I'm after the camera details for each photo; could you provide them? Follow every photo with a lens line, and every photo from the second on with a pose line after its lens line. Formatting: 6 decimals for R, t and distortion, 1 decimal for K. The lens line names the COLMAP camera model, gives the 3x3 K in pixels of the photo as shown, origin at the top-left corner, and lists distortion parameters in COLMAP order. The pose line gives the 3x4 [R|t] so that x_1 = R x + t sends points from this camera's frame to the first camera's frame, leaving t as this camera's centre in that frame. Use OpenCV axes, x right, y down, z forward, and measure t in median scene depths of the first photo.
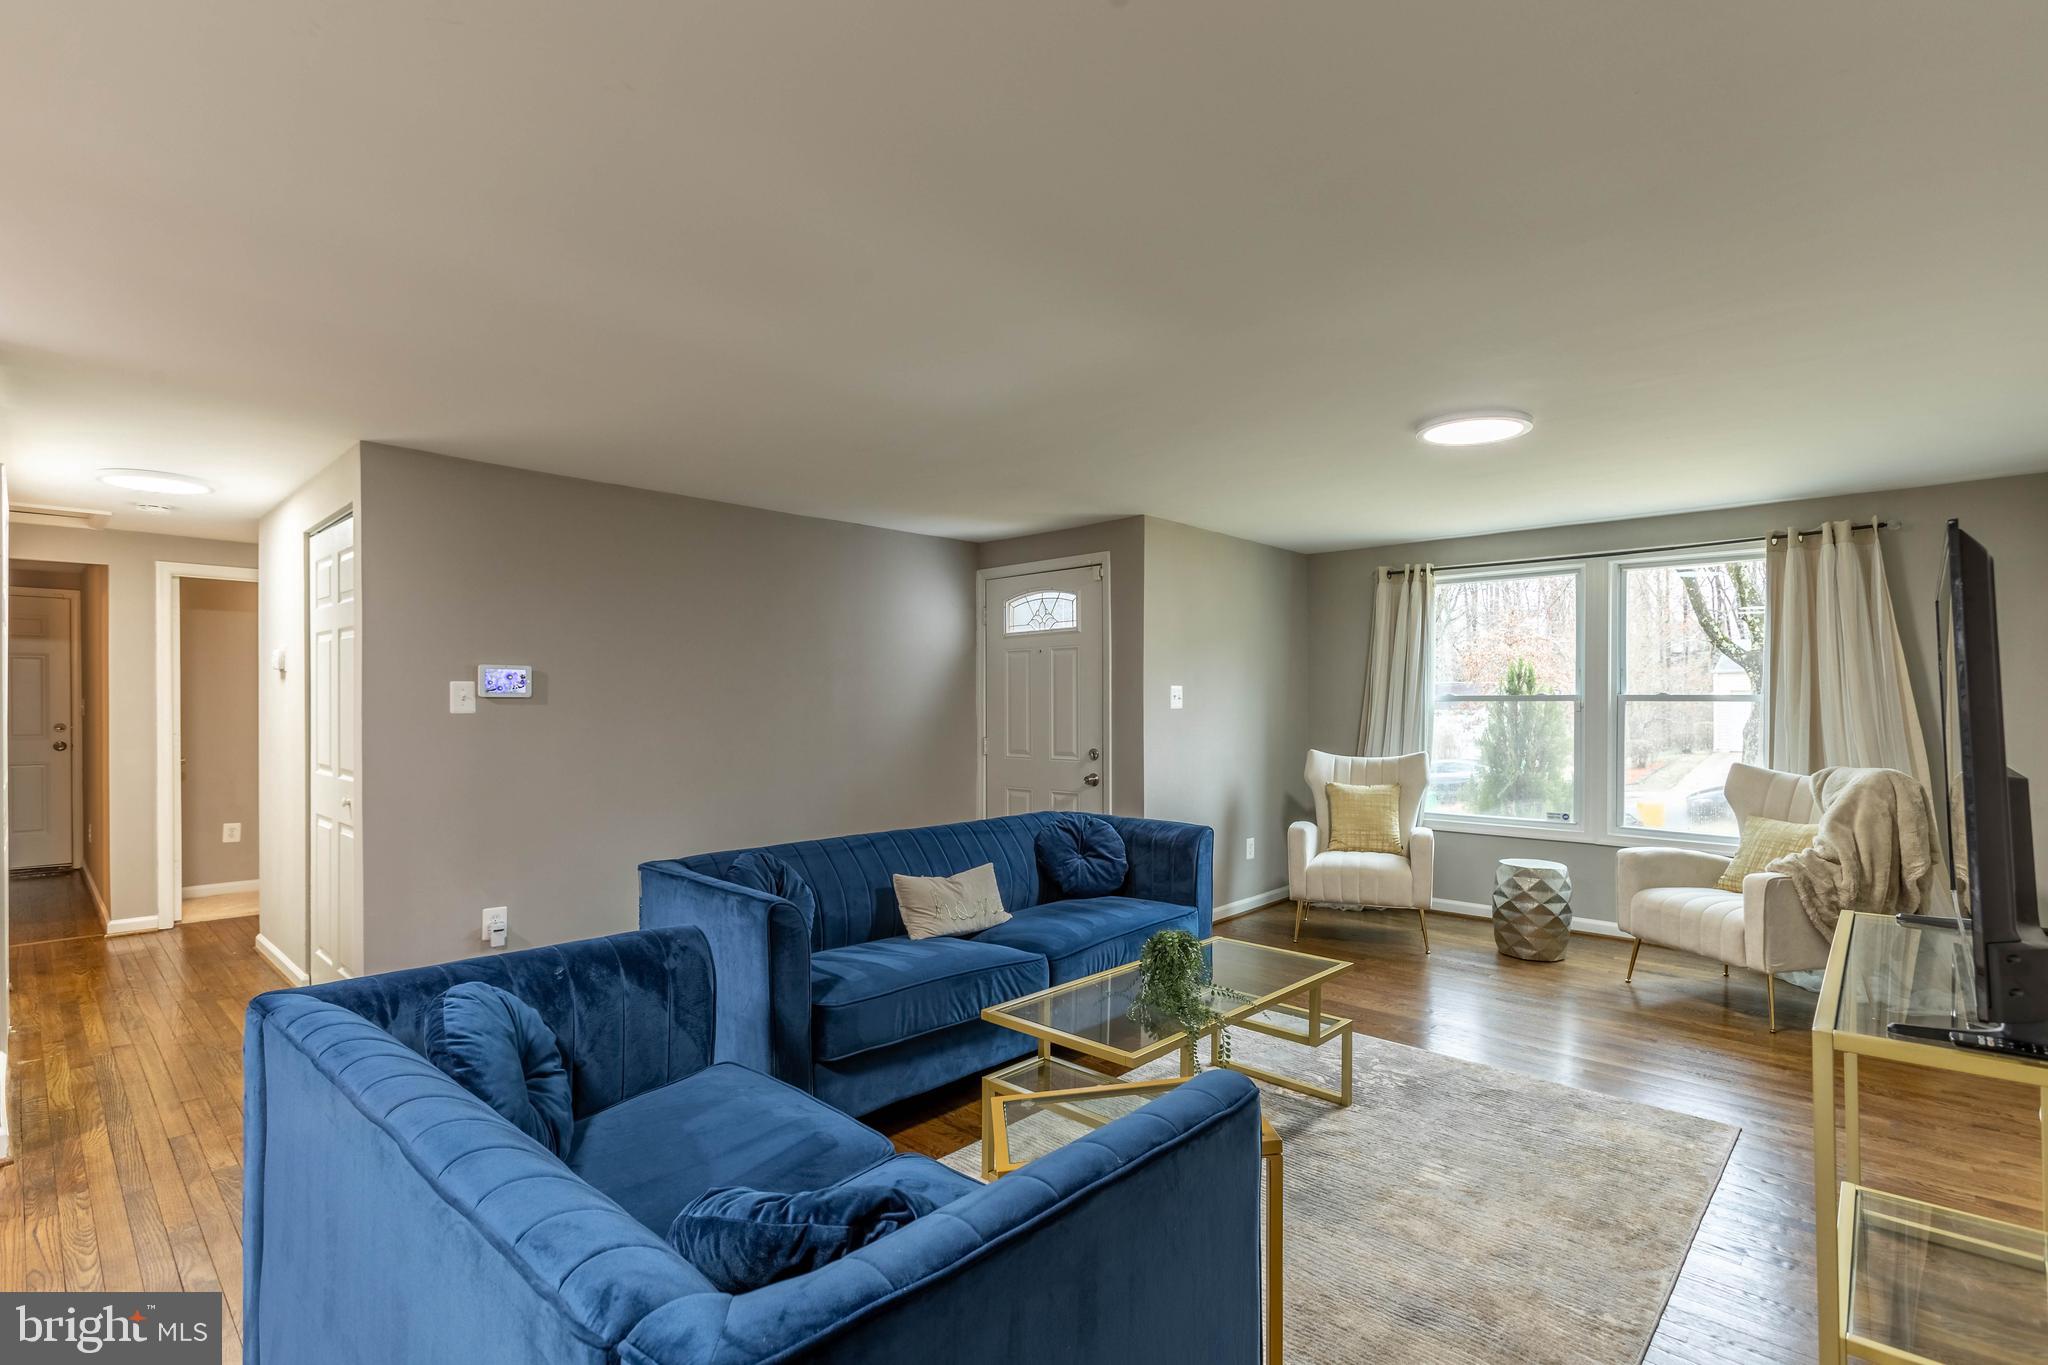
lens RADIAL K [[962.5, 0, 1024.5], [0, 962.5, 704.8], [0, 0, 1]] dist [-0.073117, 0.073381]
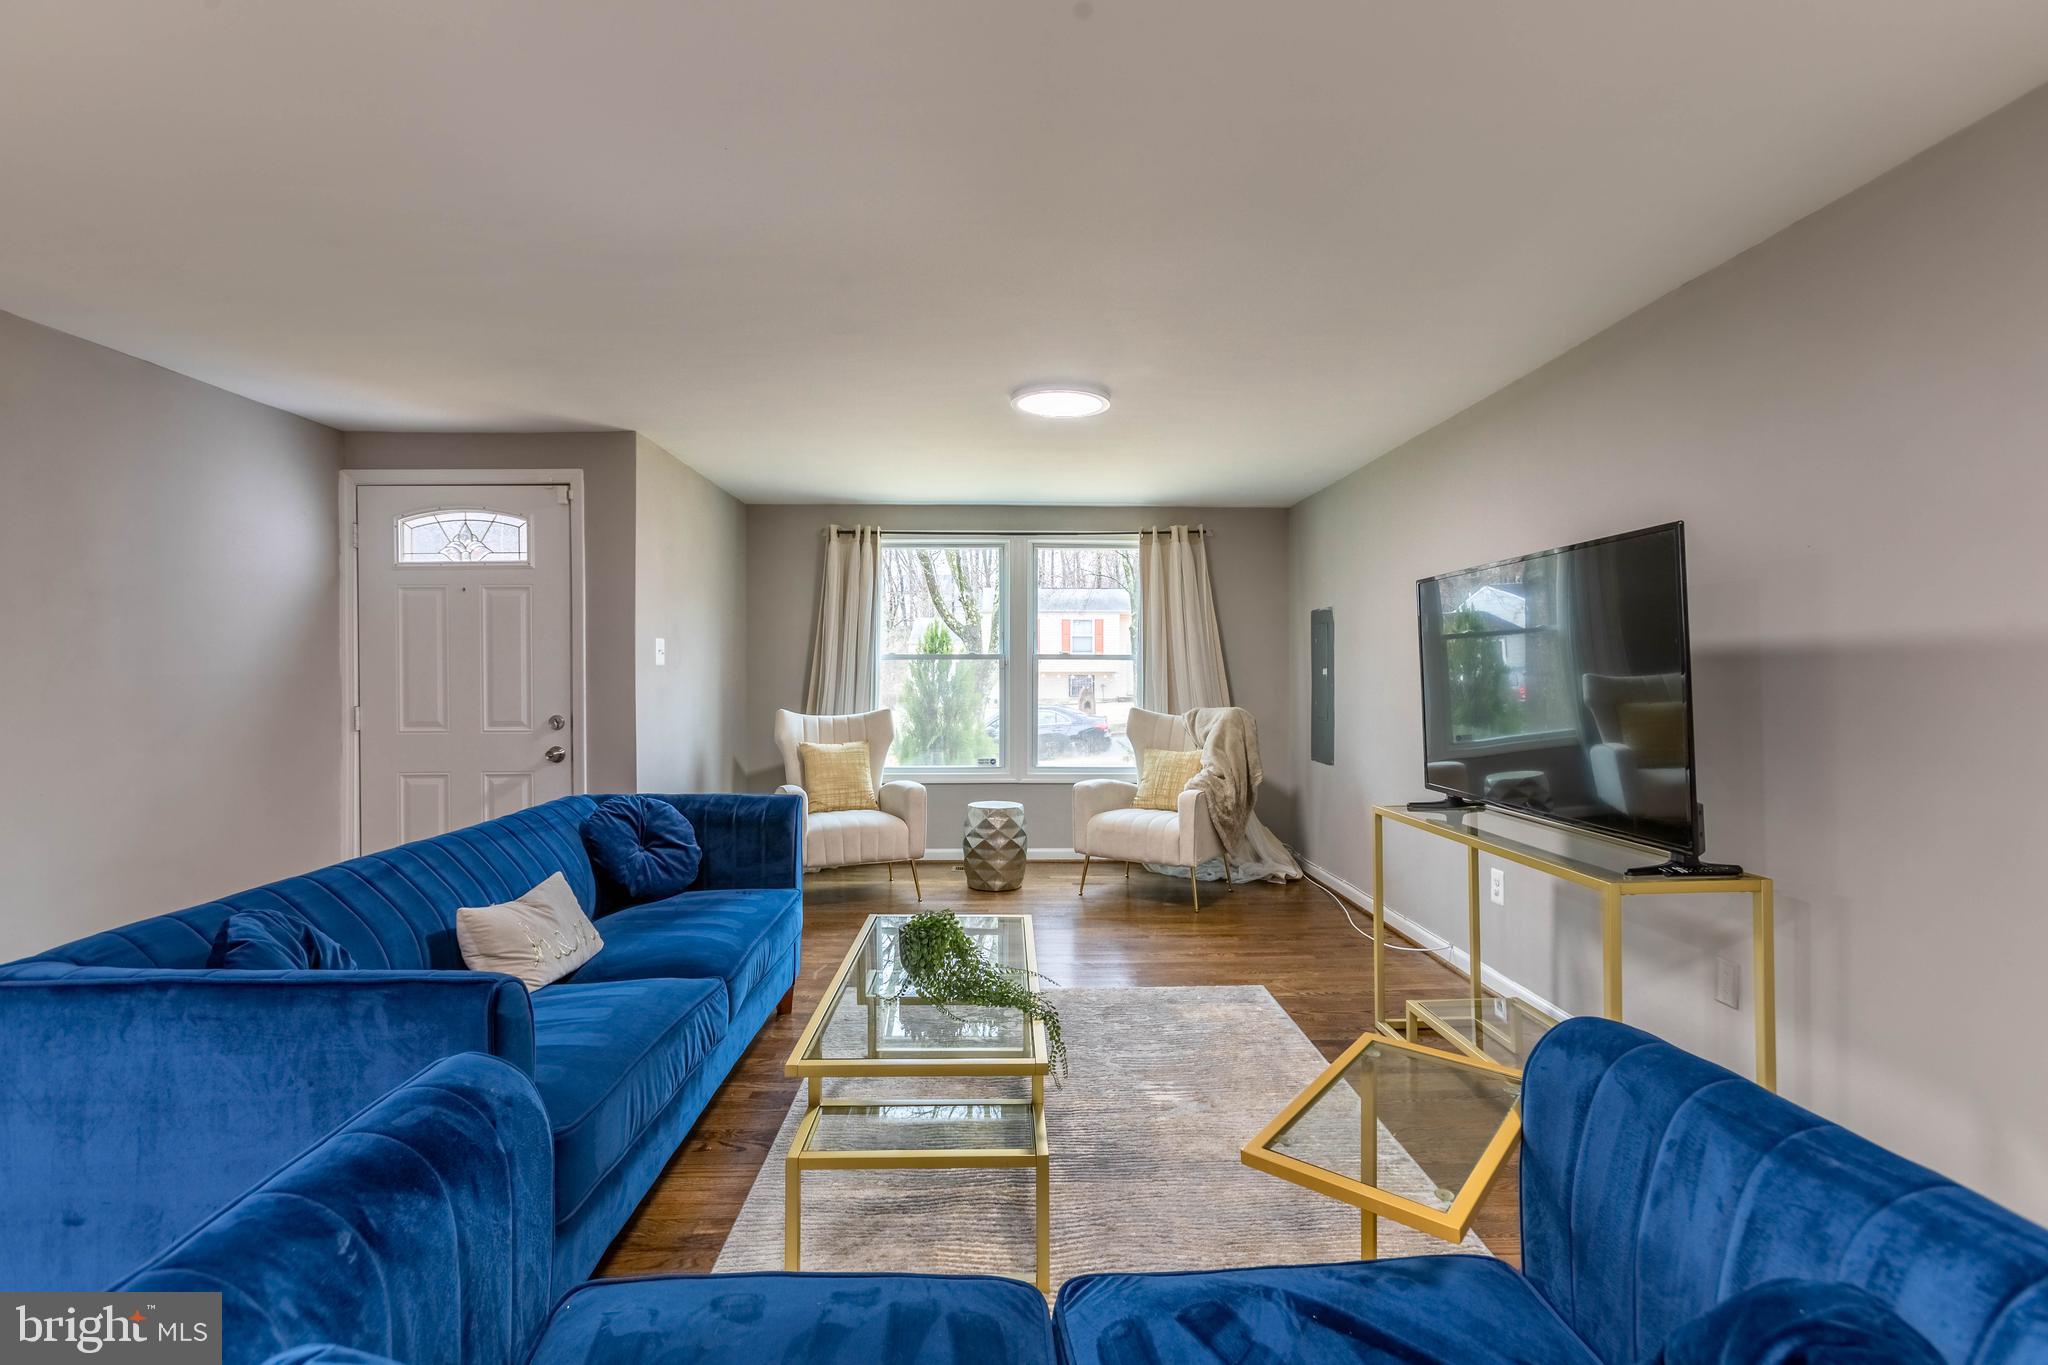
lens RADIAL K [[943.2, 0, 1024.0], [0, 943.2, 682.5], [0, 0, 1]] dist [-0.002524, -0.000095]
pose [[0.709463, -0.010747, 0.704661, -0.211158], [0.001845, 0.999909, 0.013393, 0.008930], [-0.704740, -0.008202, 0.709418, 0.180988]]
